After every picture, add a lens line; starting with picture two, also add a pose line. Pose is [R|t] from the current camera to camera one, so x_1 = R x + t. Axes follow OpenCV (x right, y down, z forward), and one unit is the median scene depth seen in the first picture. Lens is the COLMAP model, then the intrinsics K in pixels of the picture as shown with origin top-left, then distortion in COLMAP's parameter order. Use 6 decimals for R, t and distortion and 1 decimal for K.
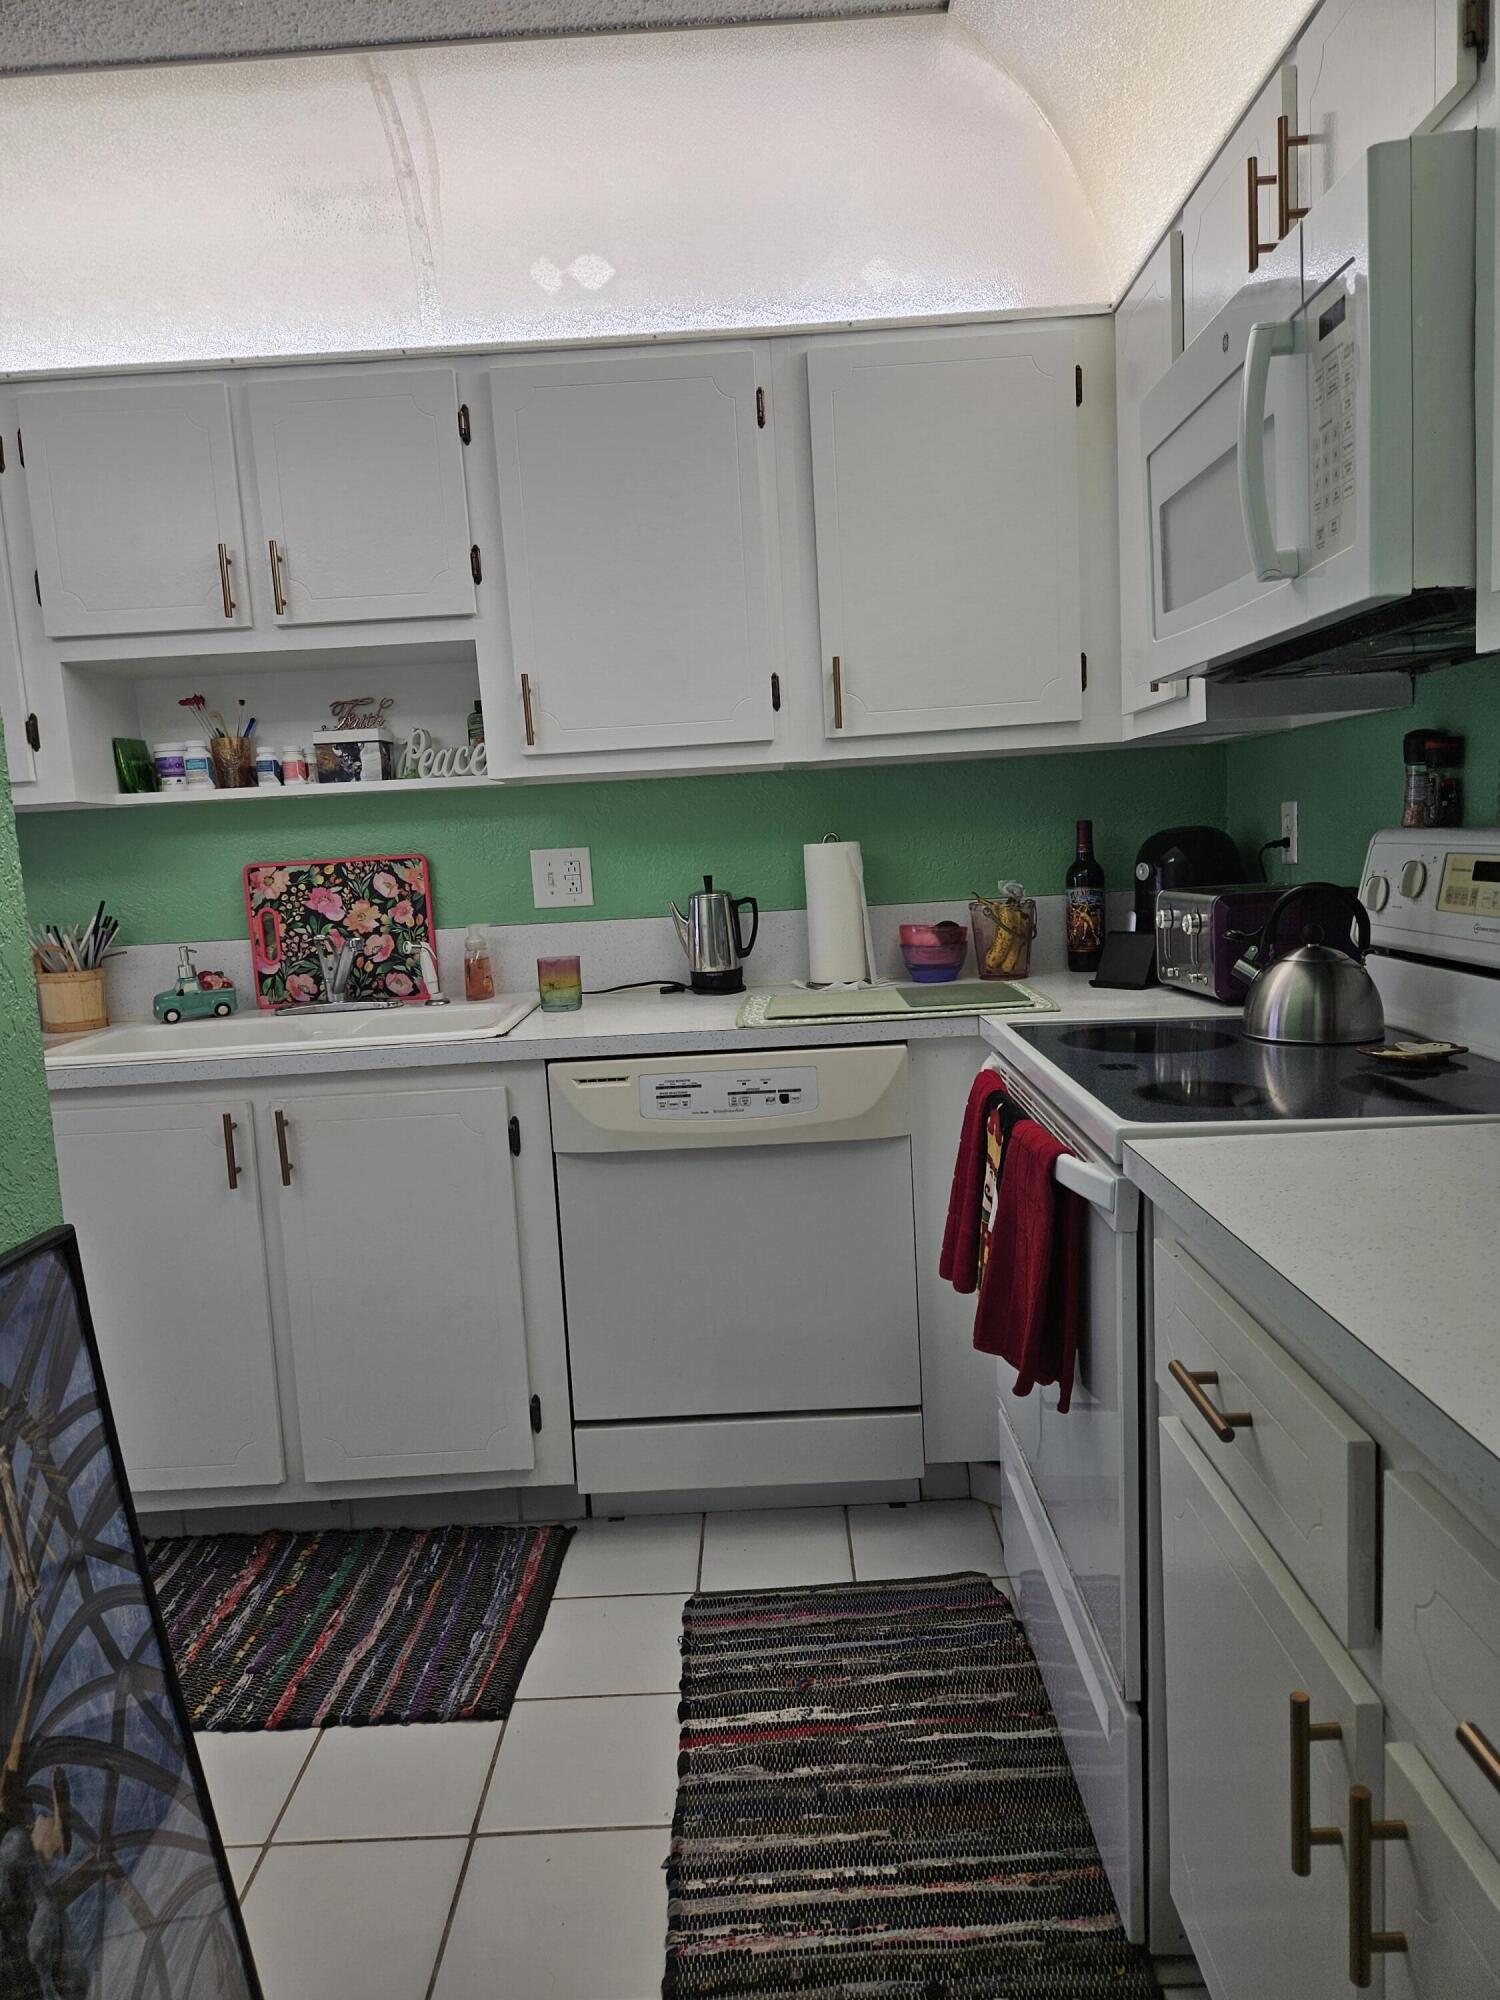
lens RADIAL K [[1330.0, 0, 745.5], [0, 1330.0, 1004.7], [0, 0, 1]] dist [0.061940, -0.054242]
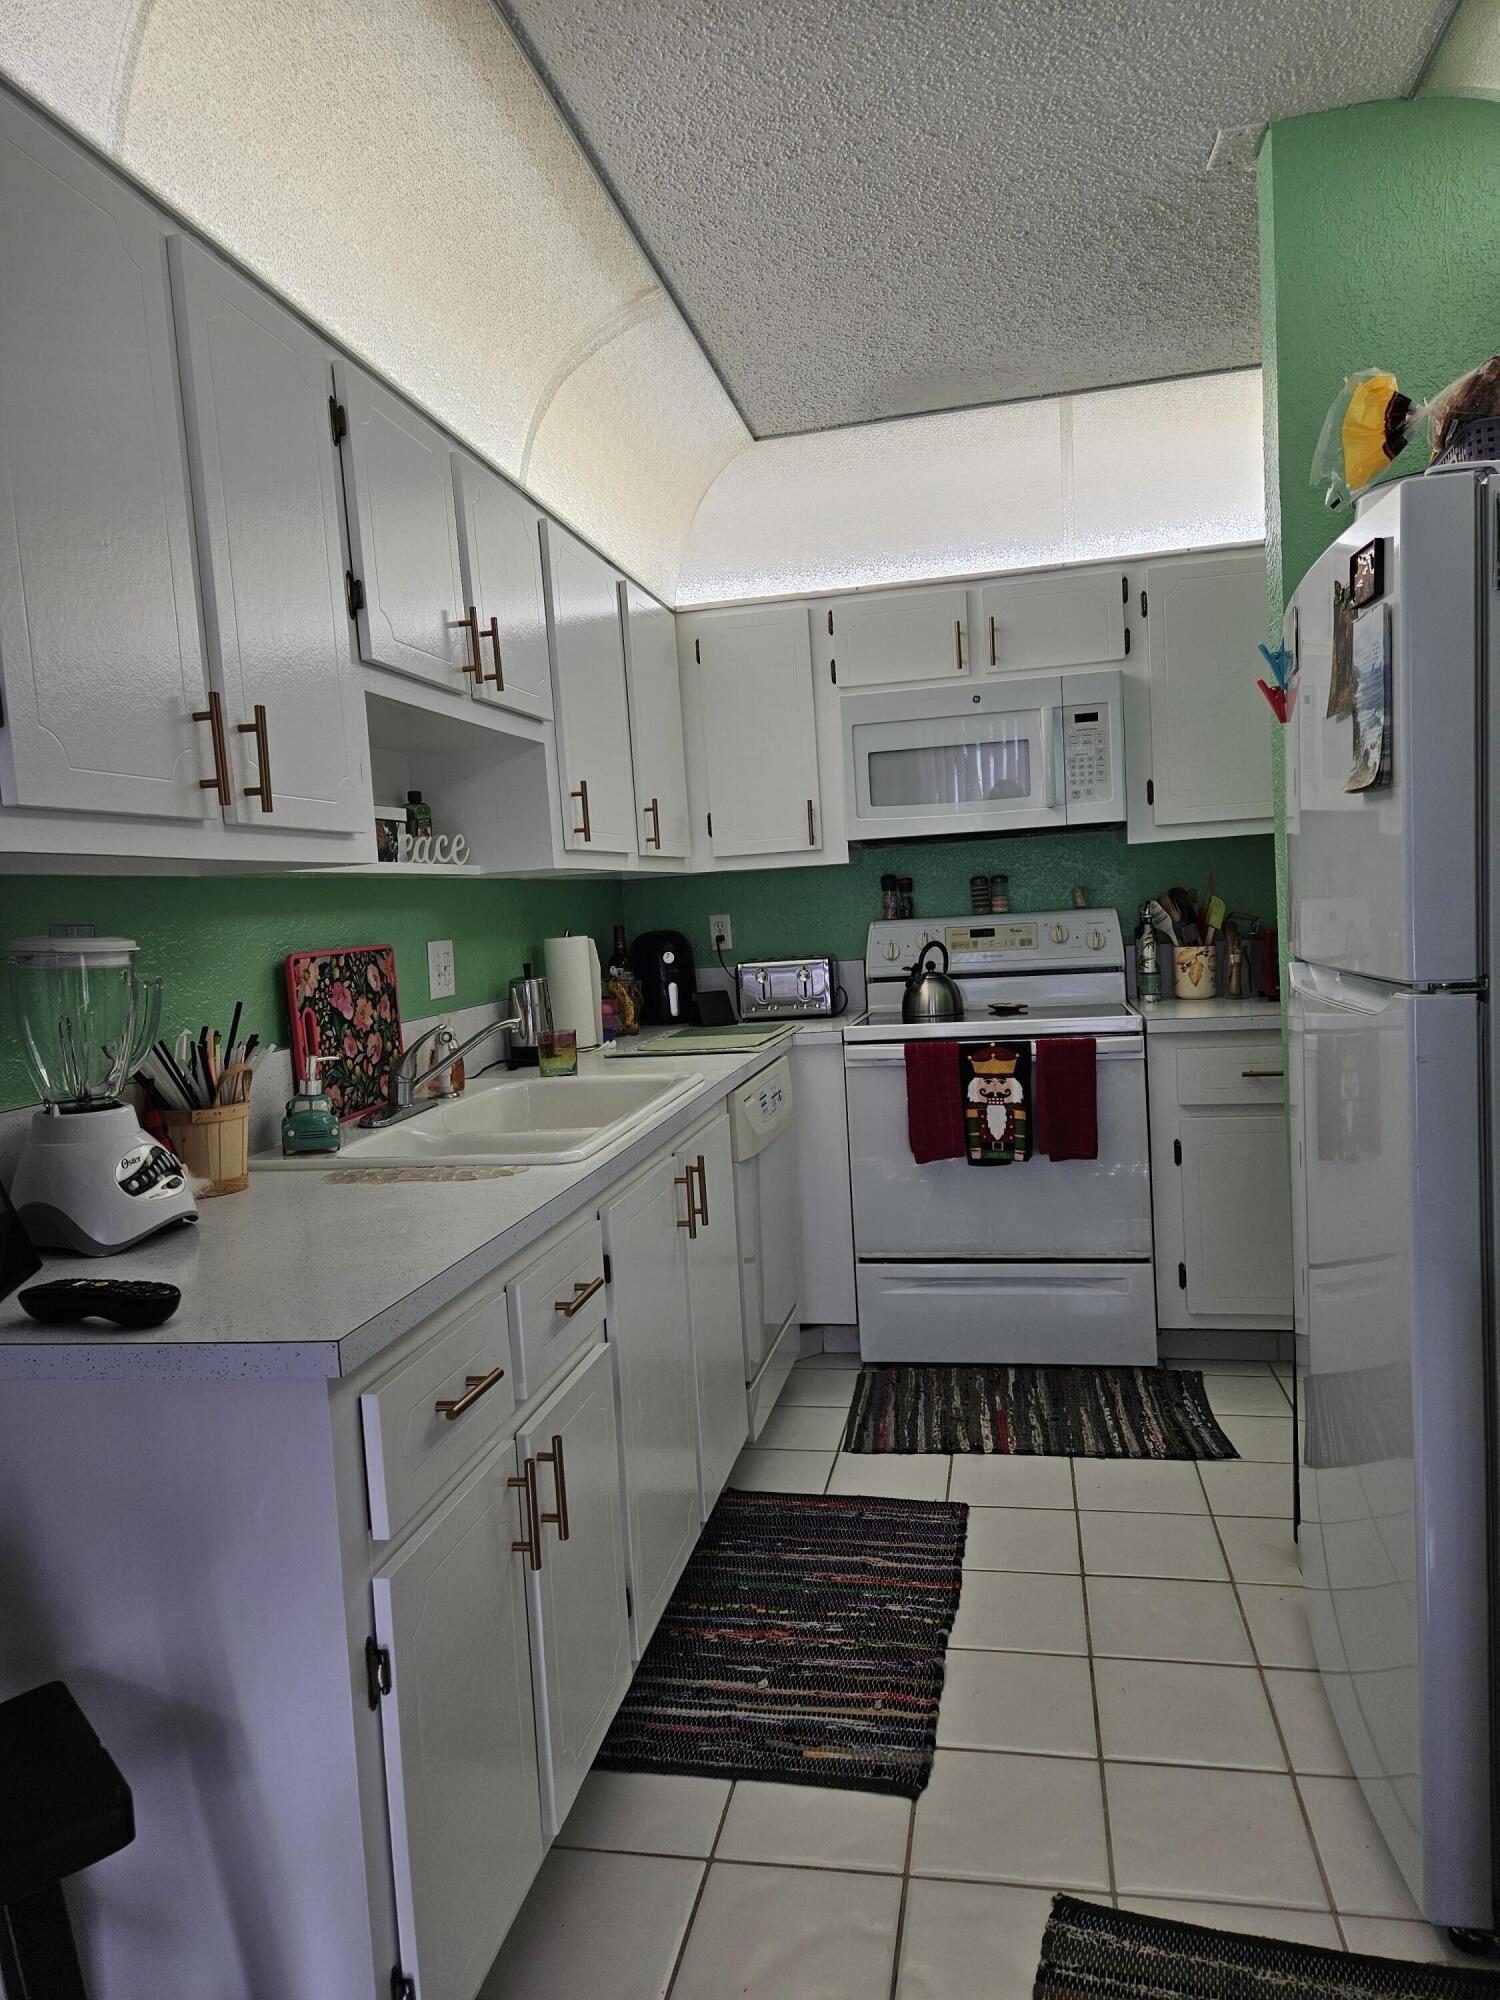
lens RADIAL K [[1330.0, 0, 755.5], [0, 1330.0, 999.9], [0, 0, 1]] dist [0.061940, -0.054242]
pose [[0.186445, -0.030120, 0.982004, -1.107568], [0.174079, 0.984728, -0.002847, -0.027485], [-0.966920, 0.171477, 0.188841, 0.584294]]
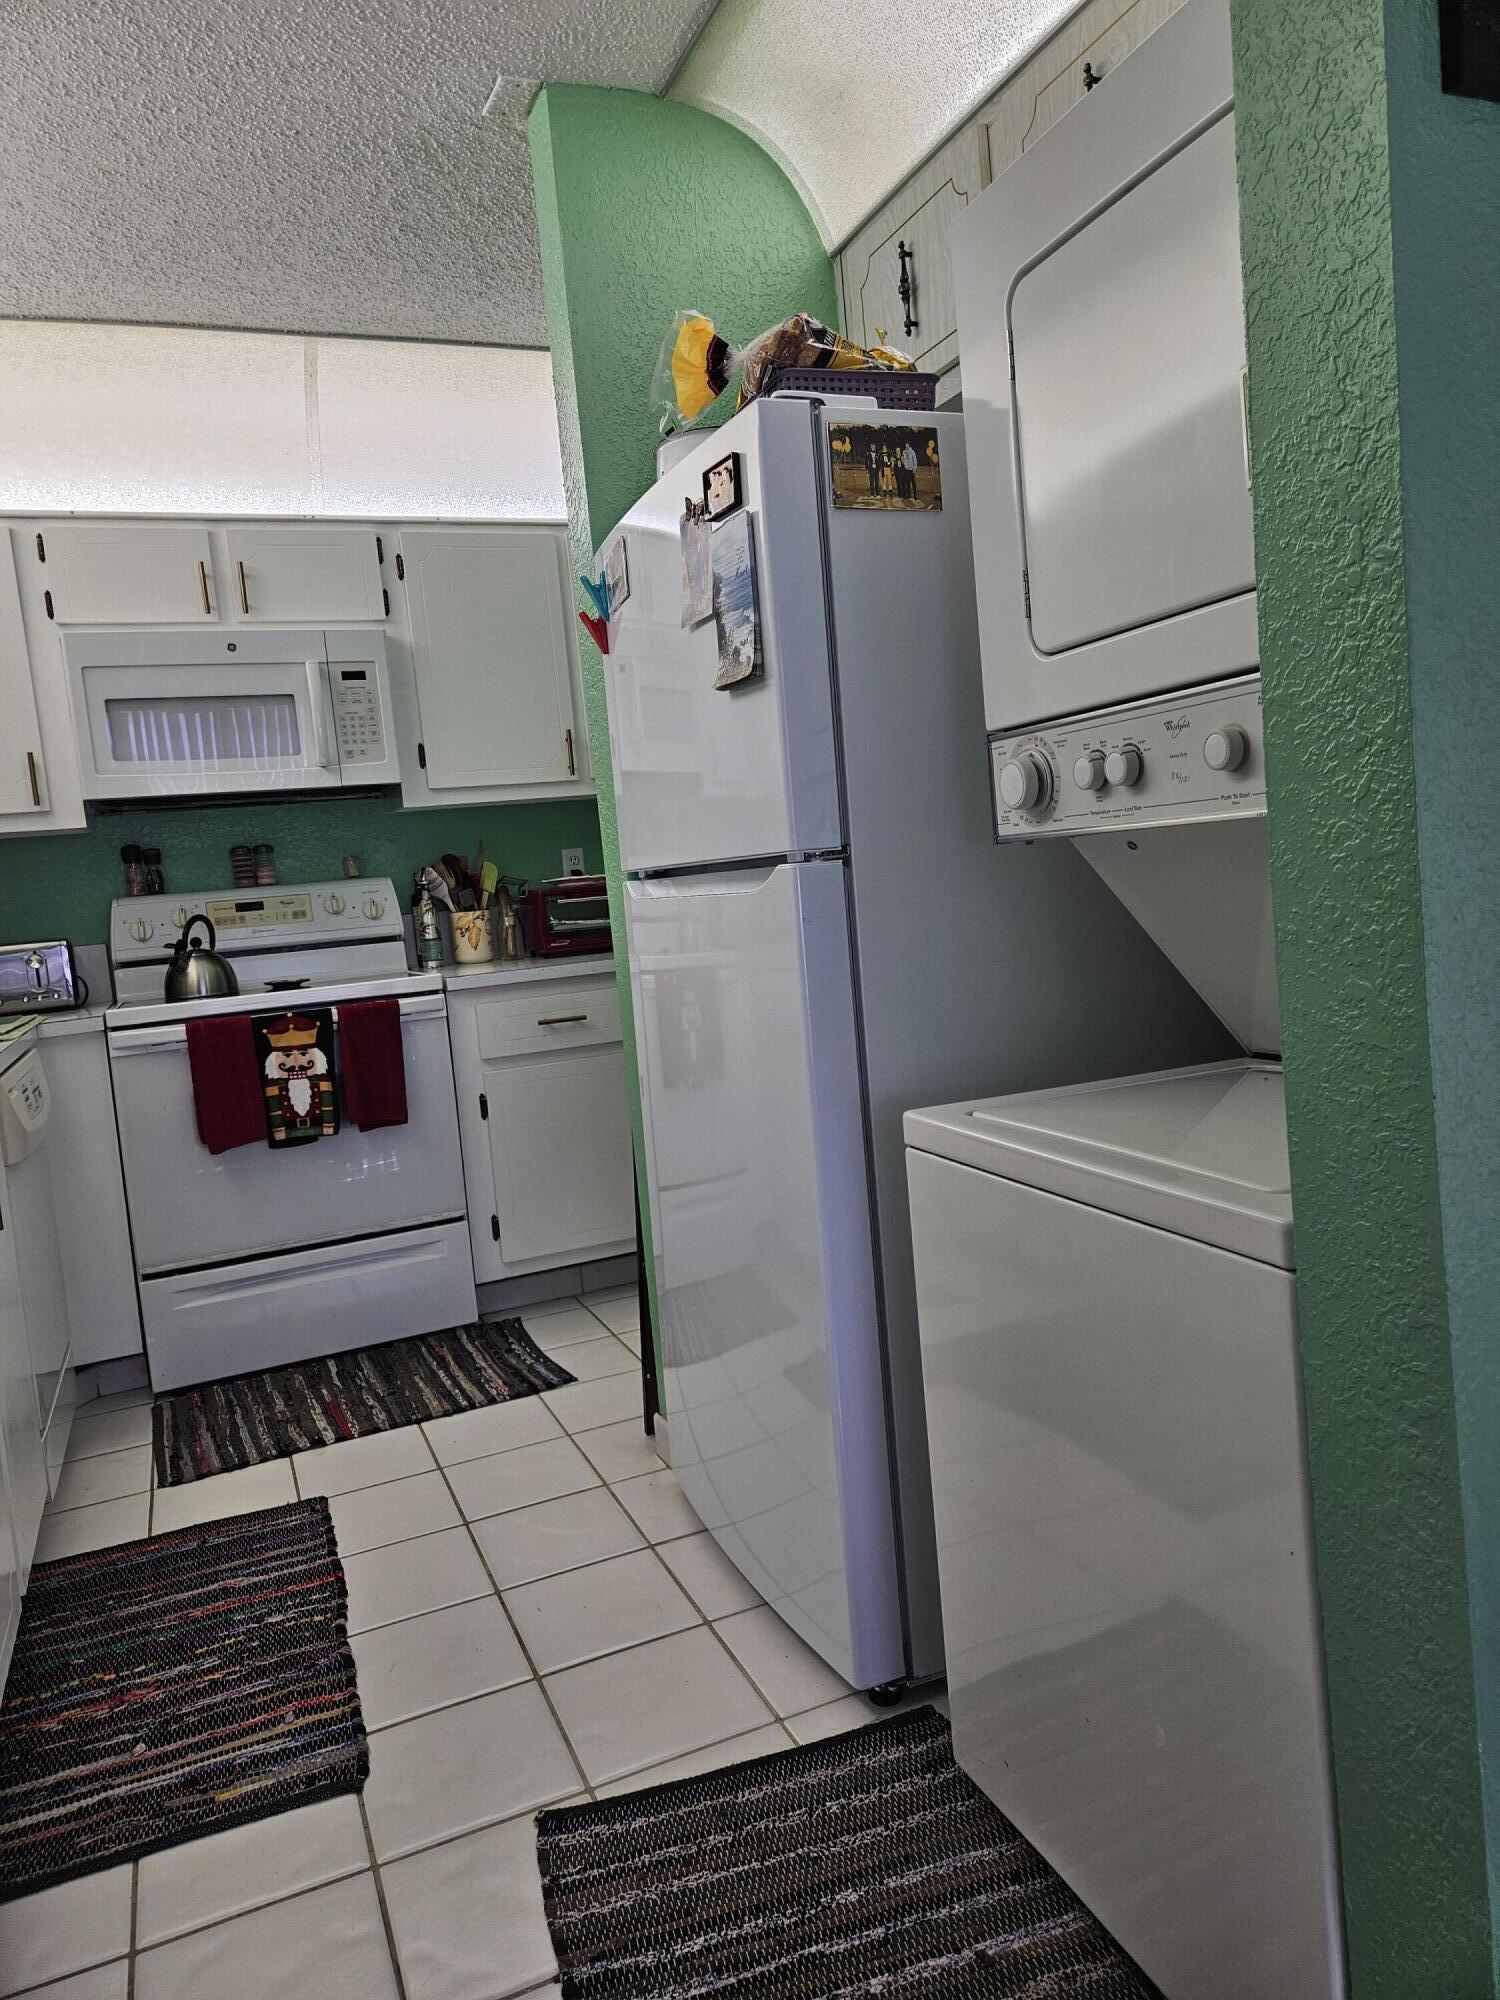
lens RADIAL K [[1330.0, 0, 745.1], [0, 1330.0, 990.2], [0, 0, 1]] dist [0.061940, -0.054242]
pose [[-0.389771, 0.003592, 0.920905, -1.075330], [0.226456, 0.969661, 0.092065, 0.009028], [-0.892634, 0.244429, -0.378759, 0.690394]]
